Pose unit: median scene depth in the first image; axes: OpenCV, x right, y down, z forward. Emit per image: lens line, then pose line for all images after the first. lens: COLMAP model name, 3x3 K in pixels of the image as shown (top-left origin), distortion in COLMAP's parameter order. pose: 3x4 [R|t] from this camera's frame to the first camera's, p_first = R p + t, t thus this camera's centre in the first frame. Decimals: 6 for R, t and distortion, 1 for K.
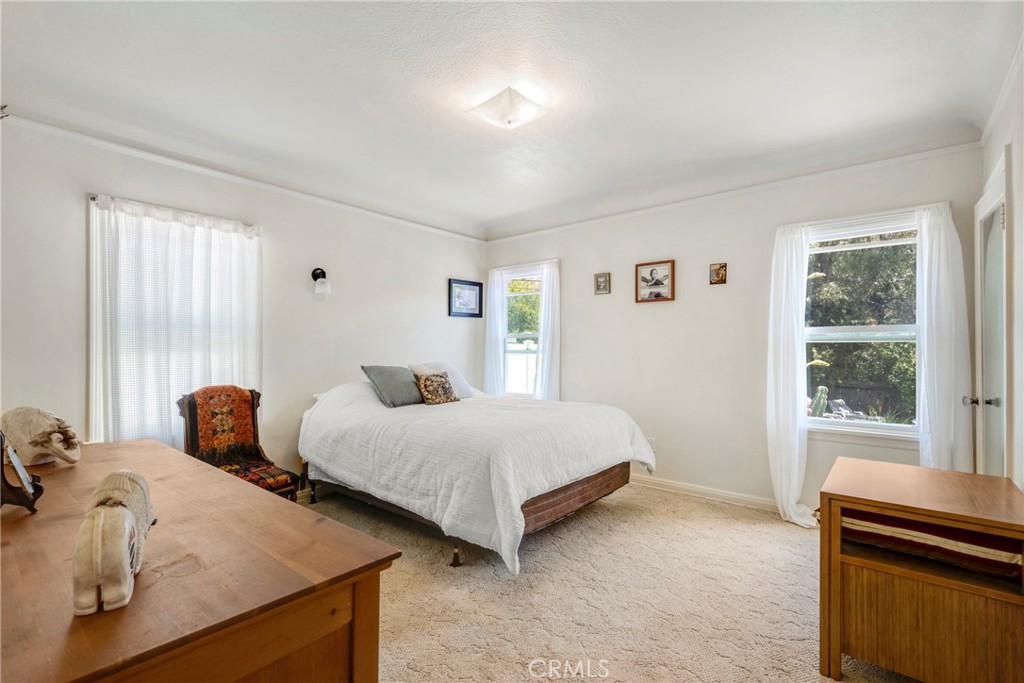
lens RADIAL K [[459.4, 0, 506.1], [0, 459.4, 345.5], [0, 0, 1]] dist [0.005417, 0.000584]
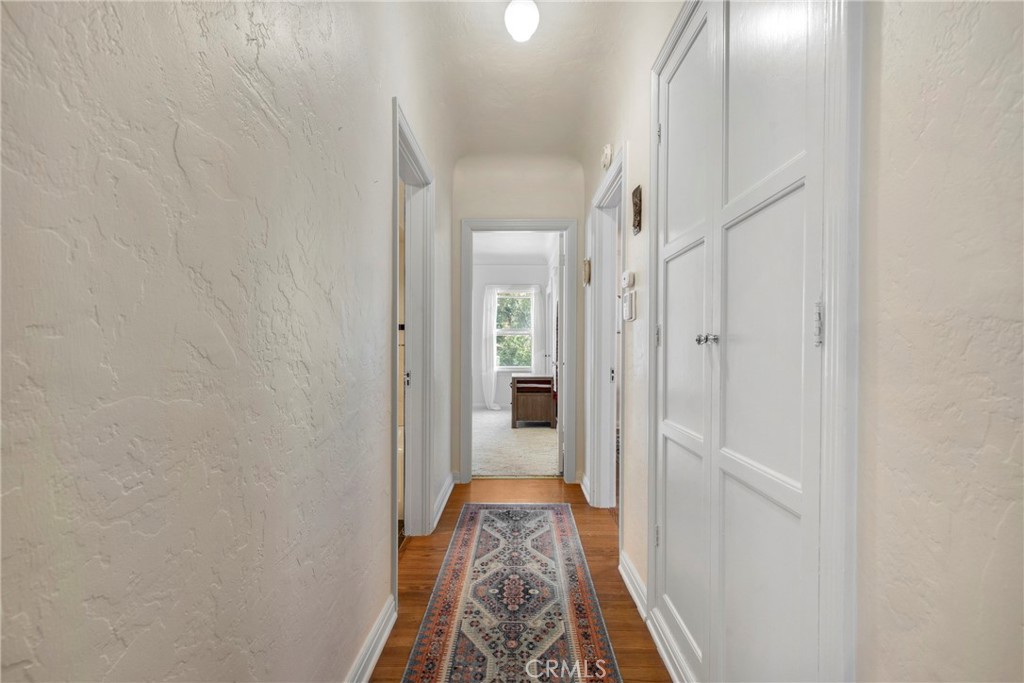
lens RADIAL K [[459.4, 0, 512.4], [0, 459.4, 343.1], [0, 0, 1]] dist [0.005417, 0.000584]
pose [[0.765059, -0.000694, 0.643960, -1.013780], [-0.002856, 0.999986, 0.004472, 0.030019], [-0.643954, -0.005261, 0.765046, -1.082083]]
